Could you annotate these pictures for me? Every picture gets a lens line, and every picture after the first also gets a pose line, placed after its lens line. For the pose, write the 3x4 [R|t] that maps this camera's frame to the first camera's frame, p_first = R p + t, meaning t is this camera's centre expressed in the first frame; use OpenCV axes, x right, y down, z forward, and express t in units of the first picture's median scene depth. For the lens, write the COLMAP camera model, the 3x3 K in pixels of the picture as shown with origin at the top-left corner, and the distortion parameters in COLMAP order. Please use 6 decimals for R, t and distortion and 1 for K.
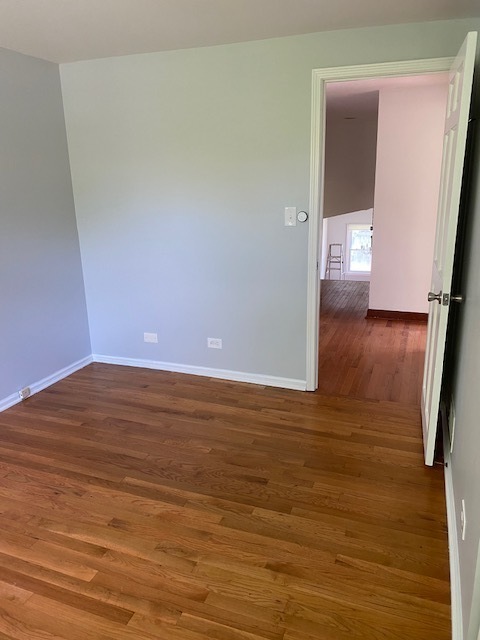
lens RADIAL K [[486.8, 0, 240.0], [0, 486.8, 320.0], [0, 0, 1]] dist [0.007748, -0.004035]
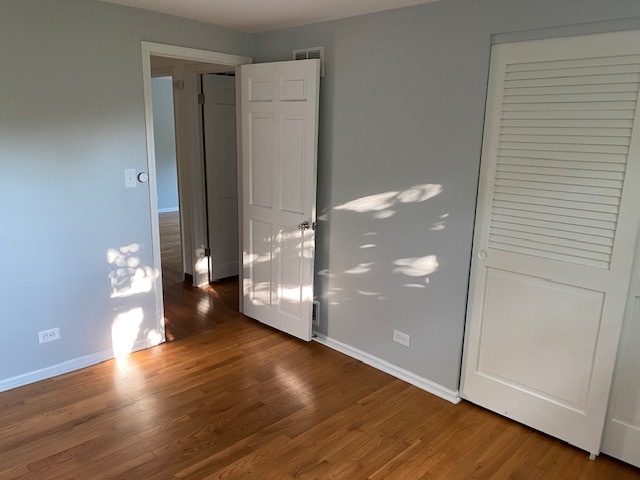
lens RADIAL K [[486.8, 0, 320.0], [0, 486.8, 240.0], [0, 0, 1]] dist [0.007748, -0.004035]
pose [[0.411477, -0.177176, 0.894033, -0.866090], [0.227980, 0.969748, 0.087254, -0.114976], [-0.882447, 0.167919, 0.439421, 0.308059]]
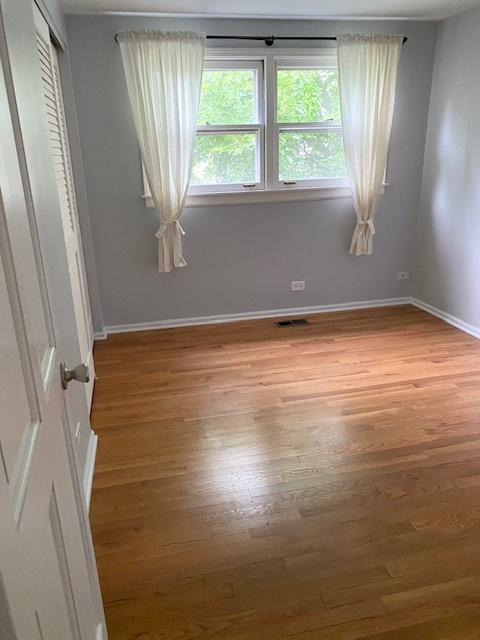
lens RADIAL K [[486.8, 0, 240.0], [0, 486.8, 320.0], [0, 0, 1]] dist [0.007748, -0.004035]
pose [[-0.827642, 0.224996, -0.514185, 0.486924], [-0.118818, 0.825128, 0.552310, -0.367544], [0.548536, 0.518209, -0.656176, 1.319257]]
